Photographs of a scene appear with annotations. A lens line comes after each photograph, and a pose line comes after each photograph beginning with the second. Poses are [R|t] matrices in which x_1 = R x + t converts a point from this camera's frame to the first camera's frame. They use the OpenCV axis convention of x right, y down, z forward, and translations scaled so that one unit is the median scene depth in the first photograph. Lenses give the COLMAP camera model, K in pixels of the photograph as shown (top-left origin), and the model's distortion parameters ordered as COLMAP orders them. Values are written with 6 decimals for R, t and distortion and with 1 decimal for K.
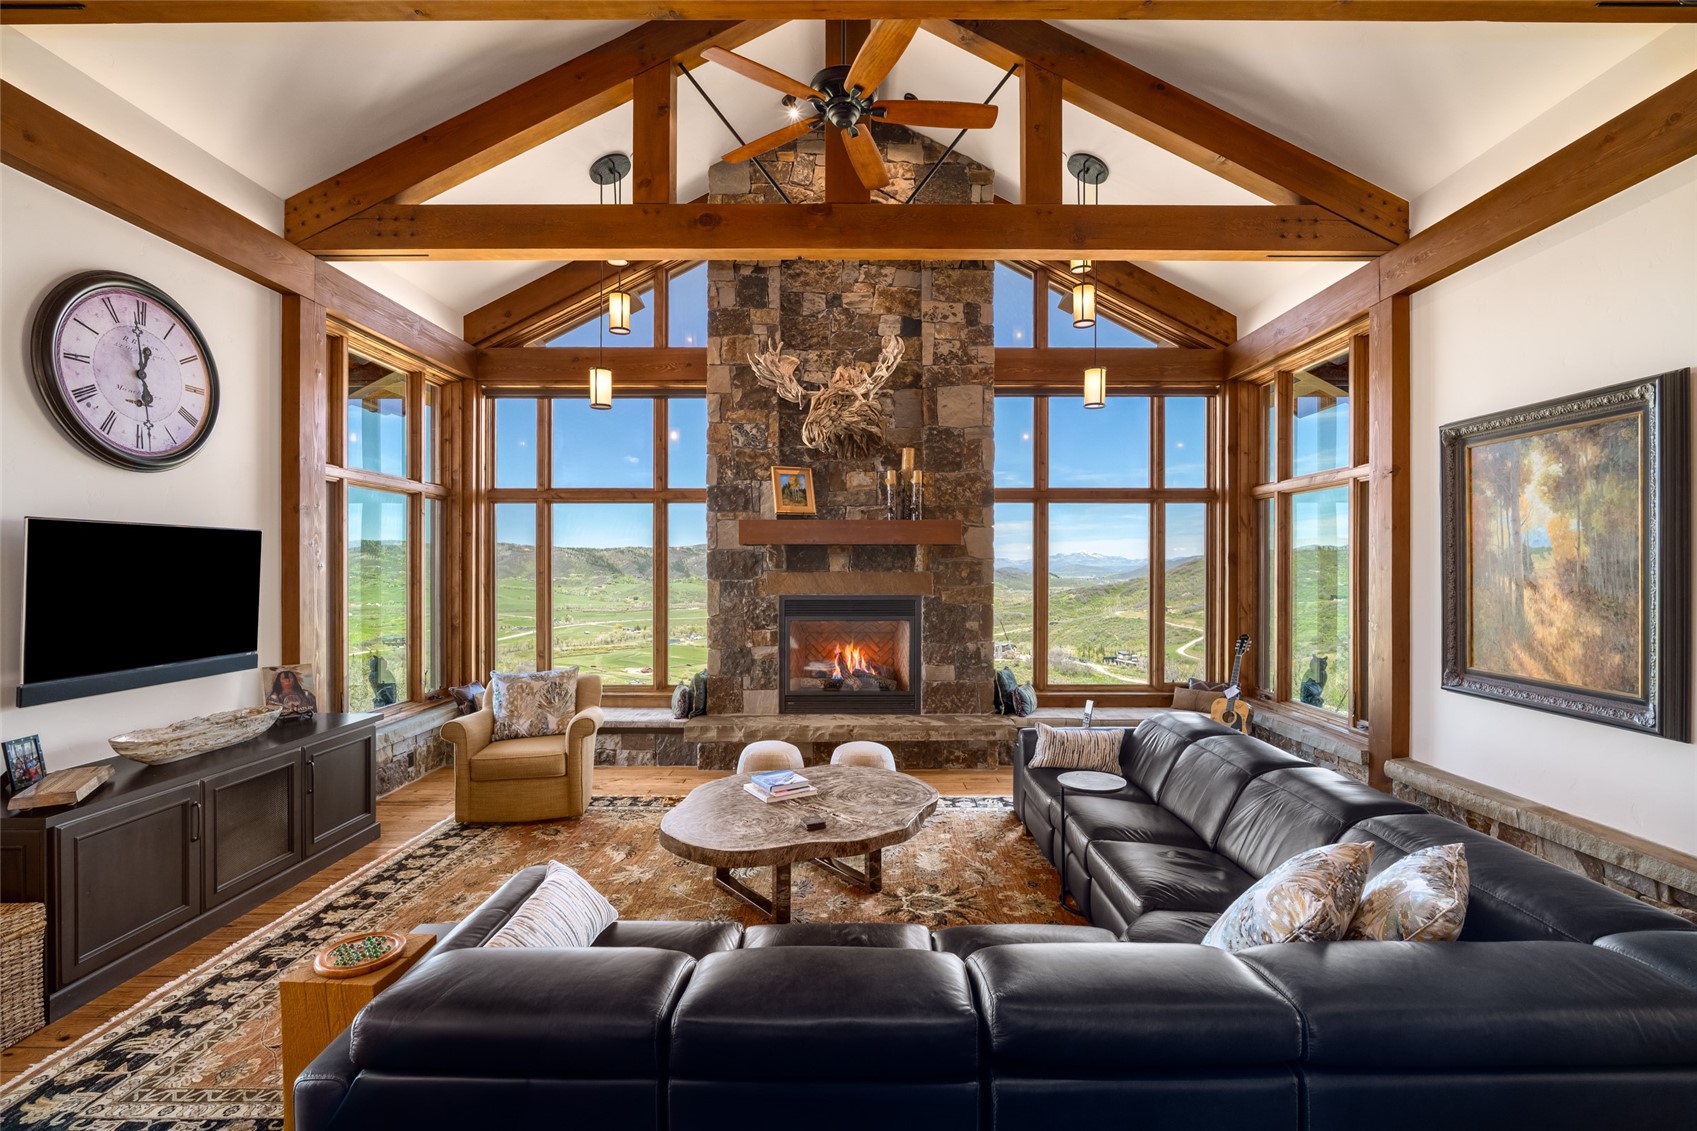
lens RADIAL K [[757.3, 0, 849.0], [0, 757.3, 570.1], [0, 0, 1]] dist [-0.009136, 0.002107]
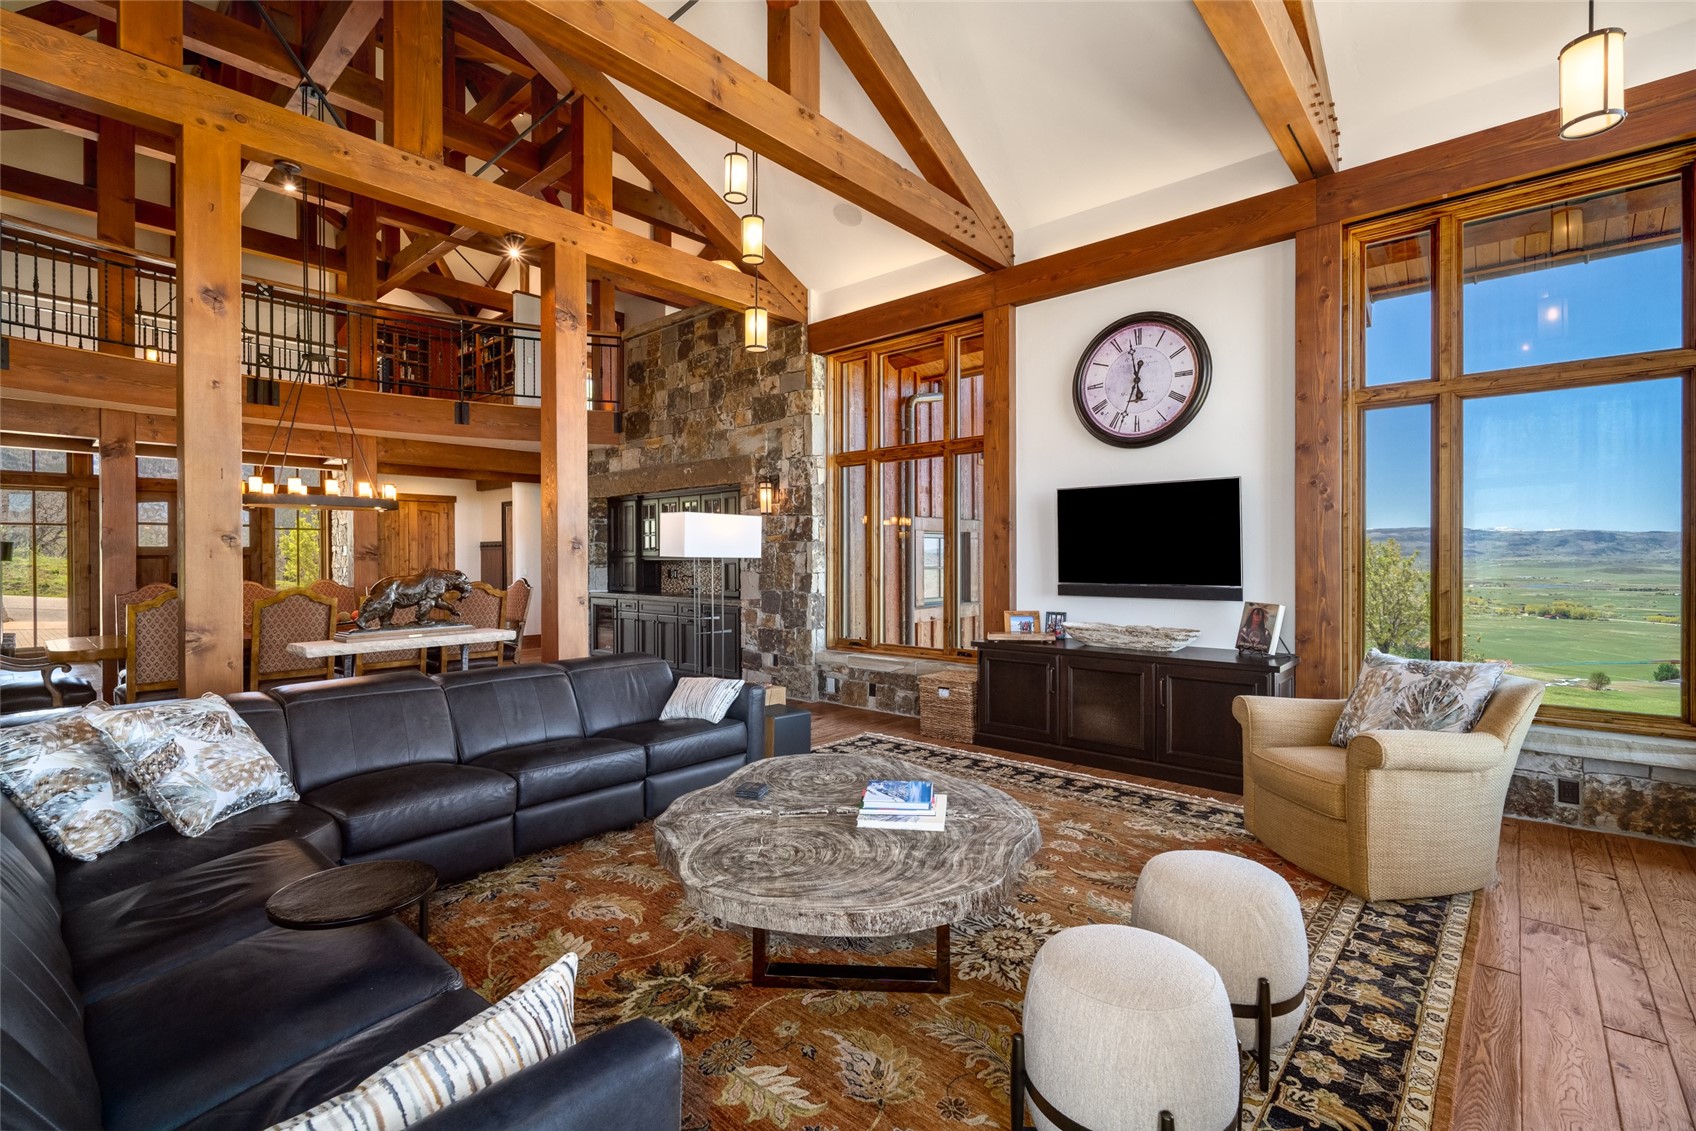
lens RADIAL K [[756.9, 0, 888.3], [0, 756.9, 551.2], [0, 0, 1]] dist [-0.009136, 0.002107]
pose [[-0.631935, -0.006992, -0.774990, 0.272083], [0.004753, 0.999906, -0.012897, 0.047743], [0.775007, -0.011834, -0.631842, 0.891021]]
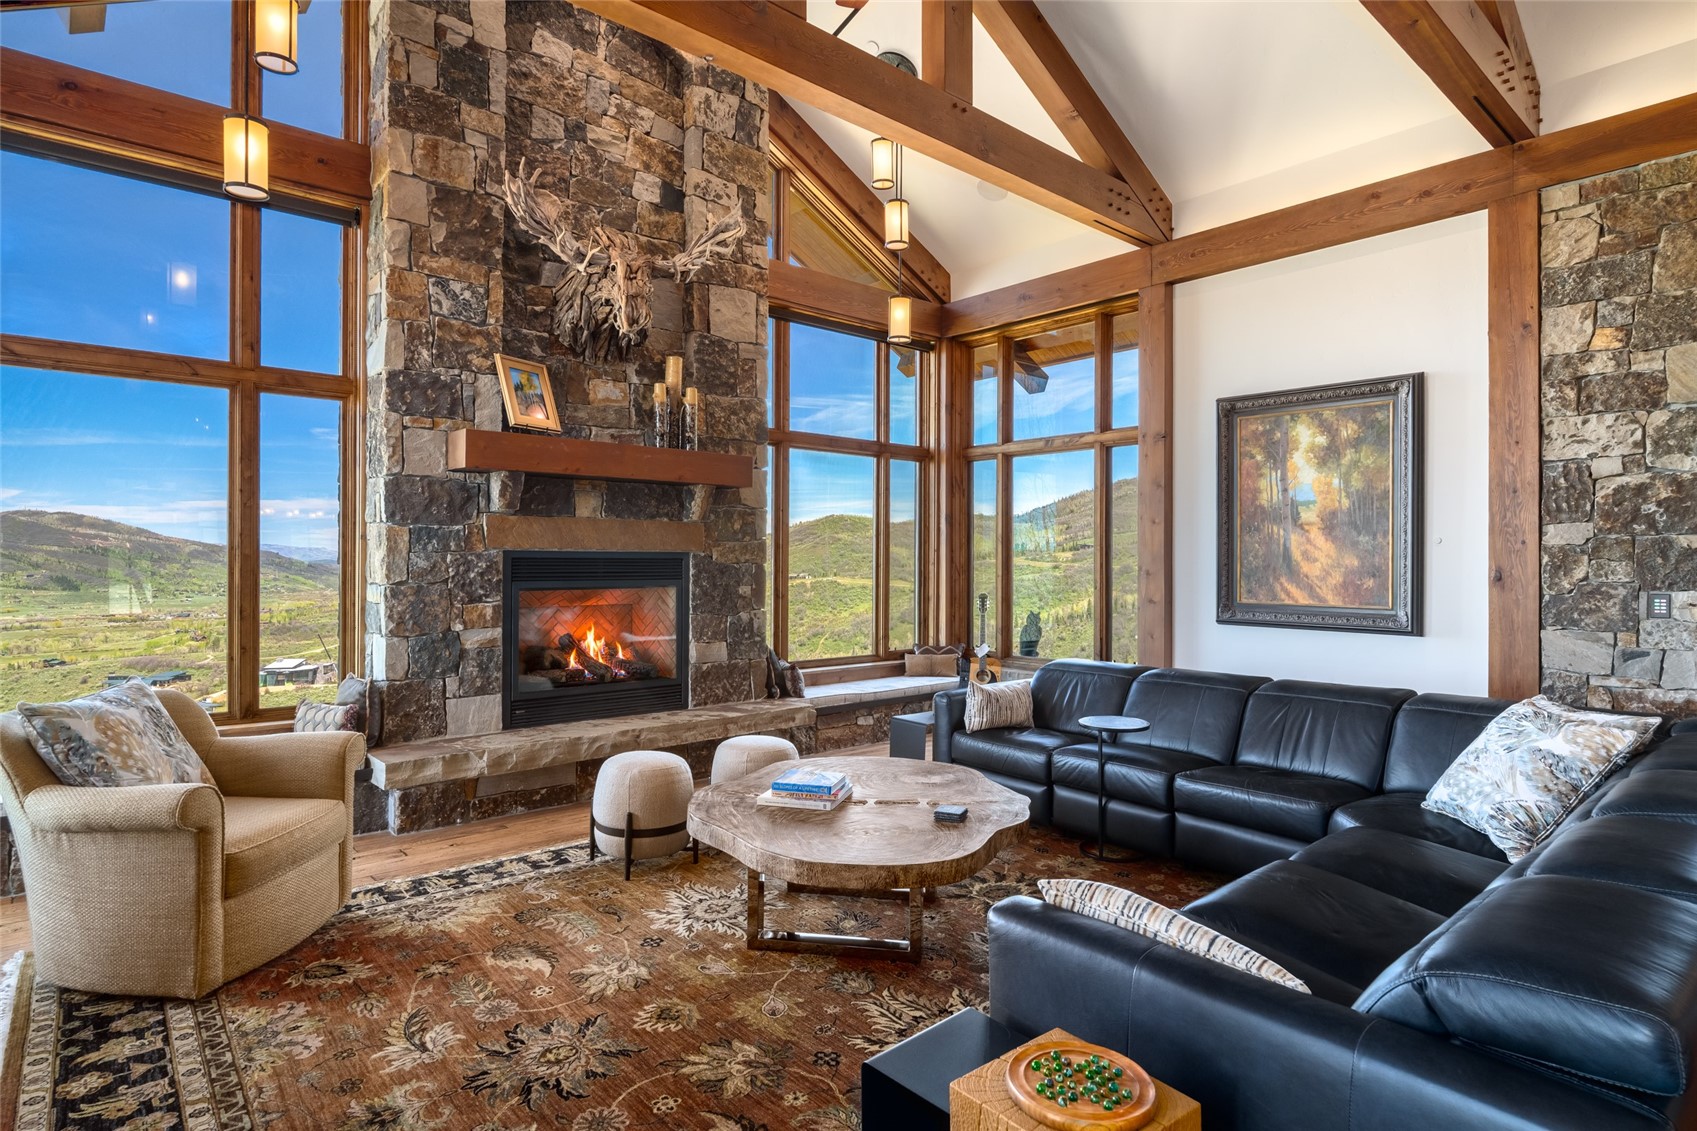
lens RADIAL K [[916.0, 0, 847.9], [0, 916.0, 562.0], [0, 0, 1]] dist [-0.002580, -0.001315]
pose [[0.747583, 0.002868, 0.664163, -0.403039], [-0.001385, 0.999995, -0.002760, 0.045750], [-0.664167, 0.001144, 0.747583, 0.206380]]
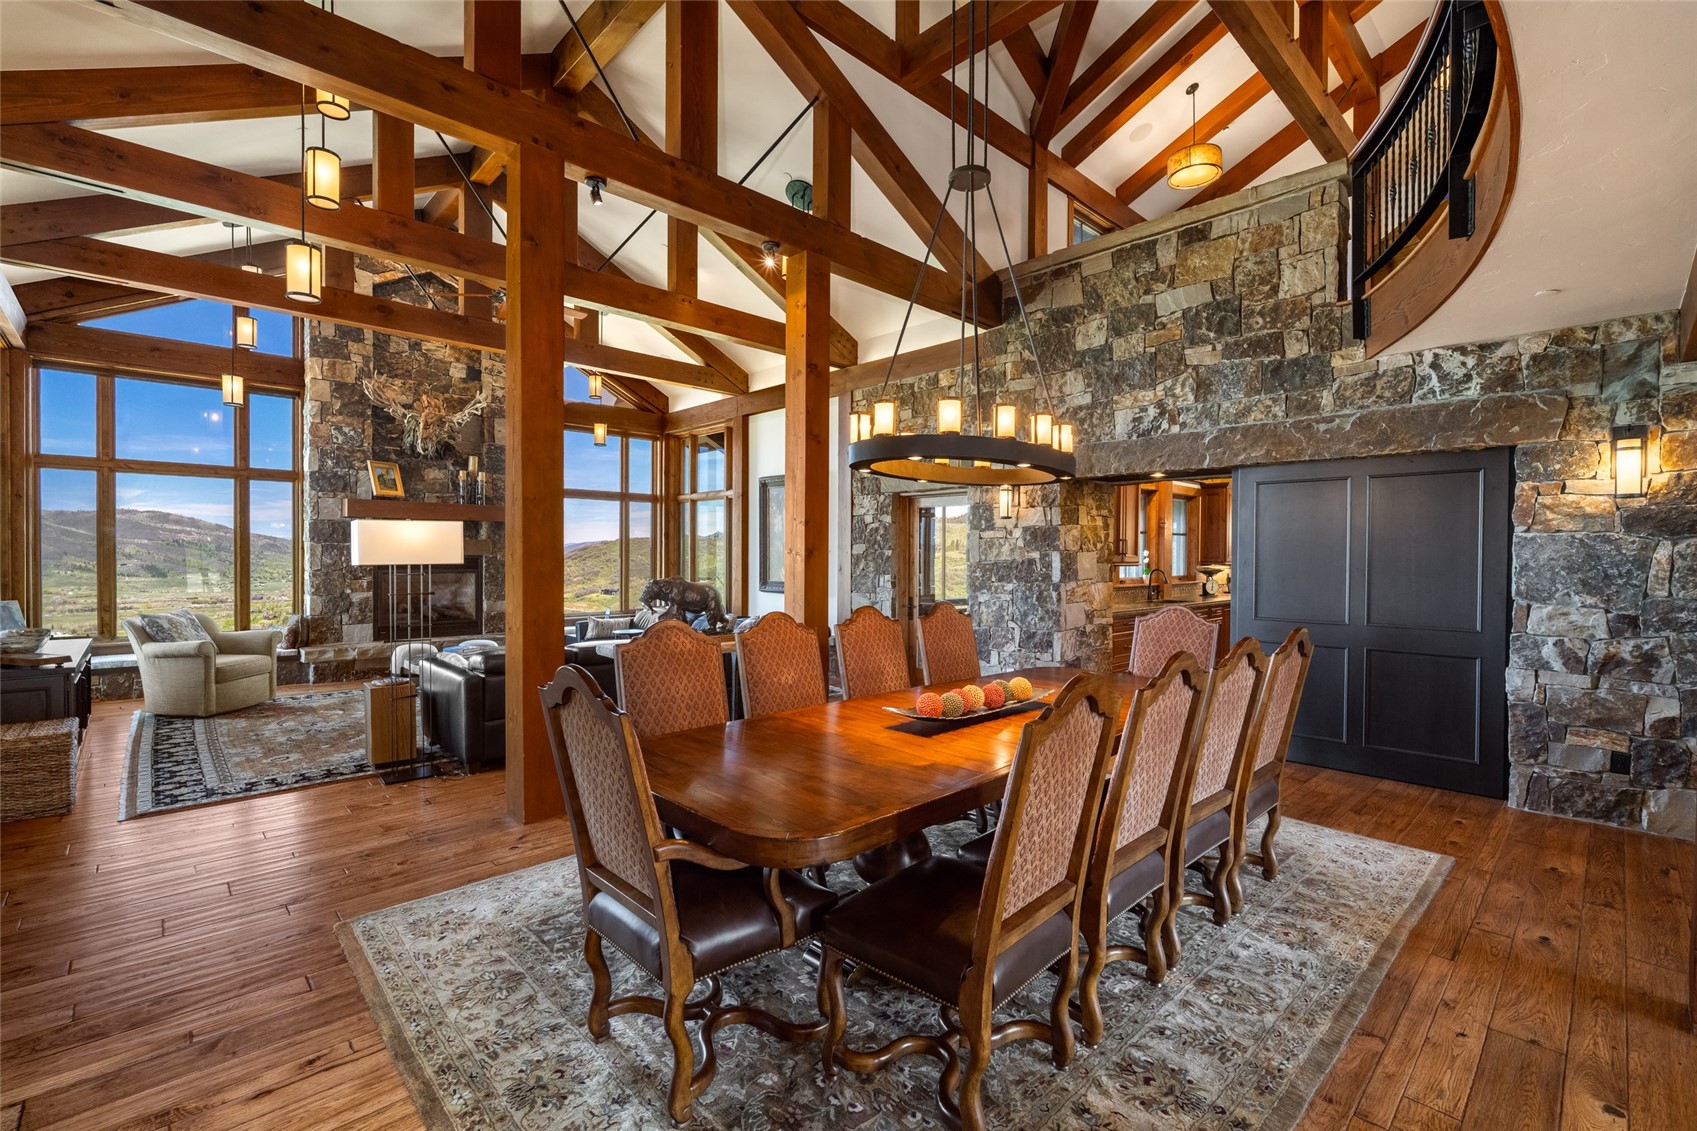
lens RADIAL K [[757.3, 0, 858.1], [0, 757.3, 566.2], [0, 0, 1]] dist [-0.009136, 0.002107]
pose [[0.717911, -0.005398, 0.696114, -0.419147], [-0.004127, 0.999919, 0.012010, 0.034513], [-0.696123, -0.011495, 0.717831, -0.602249]]
